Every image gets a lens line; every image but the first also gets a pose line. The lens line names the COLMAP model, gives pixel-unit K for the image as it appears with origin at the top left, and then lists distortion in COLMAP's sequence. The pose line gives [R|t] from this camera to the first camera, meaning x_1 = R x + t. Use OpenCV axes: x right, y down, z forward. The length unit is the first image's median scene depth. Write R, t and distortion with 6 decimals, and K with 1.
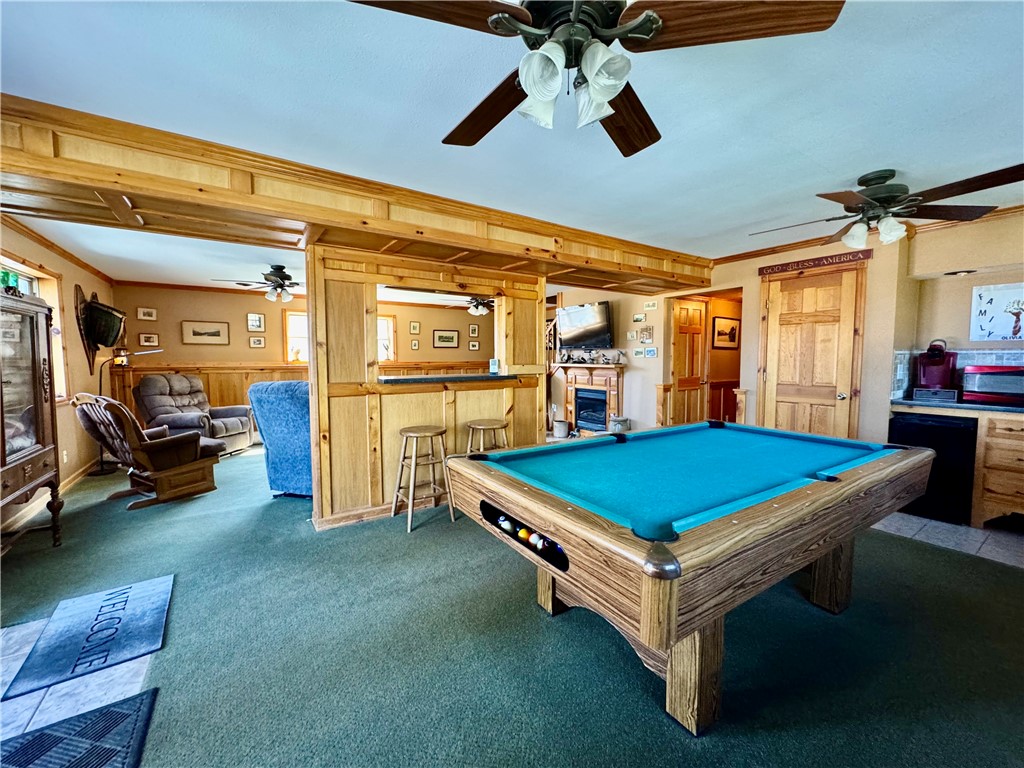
lens RADIAL K [[408.8, 0, 512.0], [0, 408.8, 384.0], [0, 0, 1]] dist [0.000878, -0.000846]
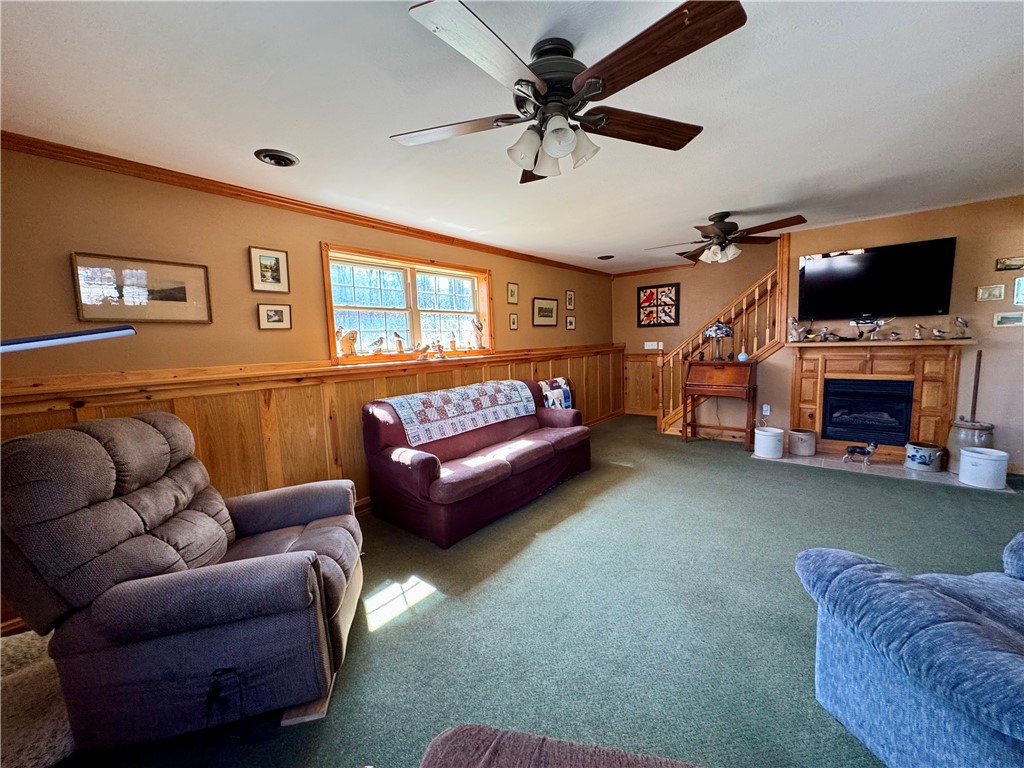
lens RADIAL K [[408.8, 0, 512.0], [0, 408.8, 384.0], [0, 0, 1]] dist [0.000878, -0.000846]
pose [[0.954170, -0.063183, 0.292519, -0.578105], [0.052979, 0.997683, 0.042686, -0.041117], [-0.294538, -0.025233, 0.955307, 0.576920]]
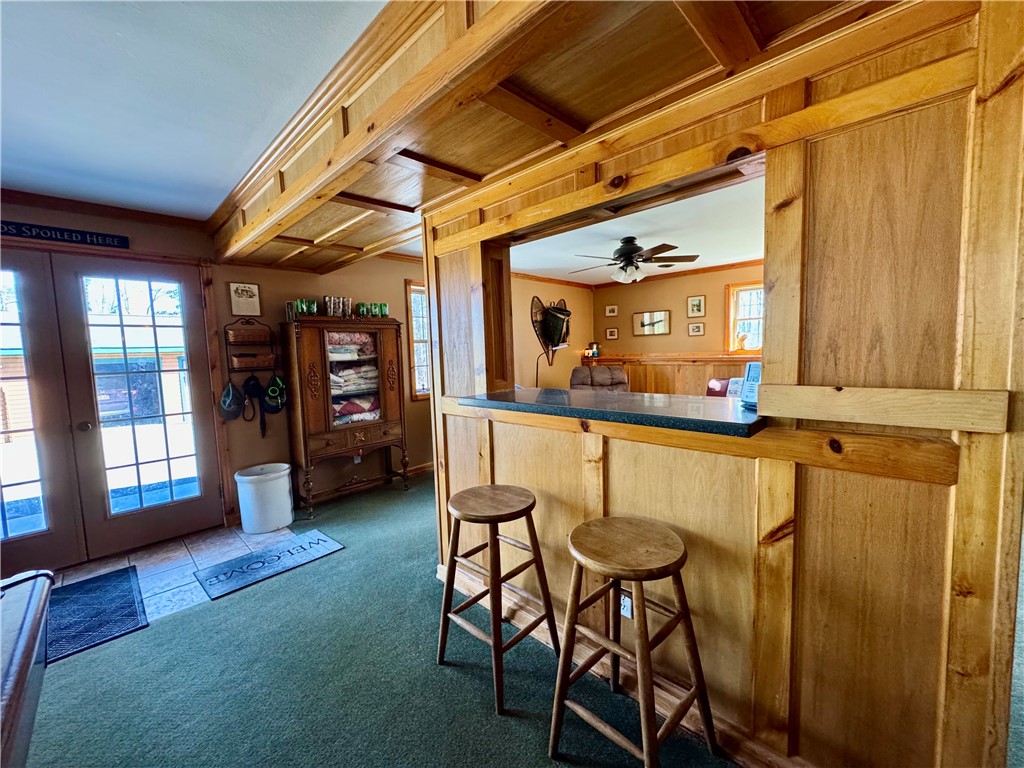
lens RADIAL K [[408.8, 0, 512.0], [0, 408.8, 384.0], [0, 0, 1]] dist [0.000878, -0.000846]
pose [[0.215309, 0.074174, -0.973725, 0.157491], [-0.029687, 0.997148, 0.069394, -0.040199], [0.976095, 0.013966, 0.216897, 0.490169]]
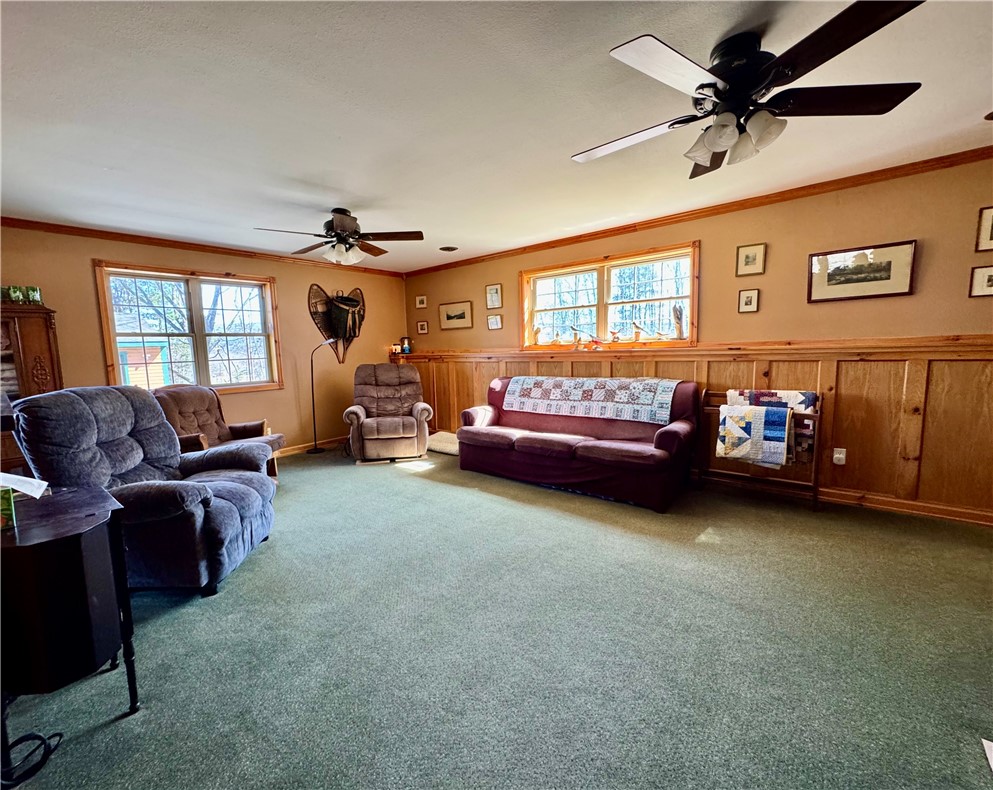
lens RADIAL K [[416.4, 0, 465.3], [0, 416.4, 393.0], [0, 0, 1]] dist [-0.003488, -0.000489]
pose [[0.263065, 0.096763, -0.959913, 0.144045], [-0.028419, 0.995303, 0.092543, -0.045531], [0.964360, 0.002935, 0.264579, 0.830475]]
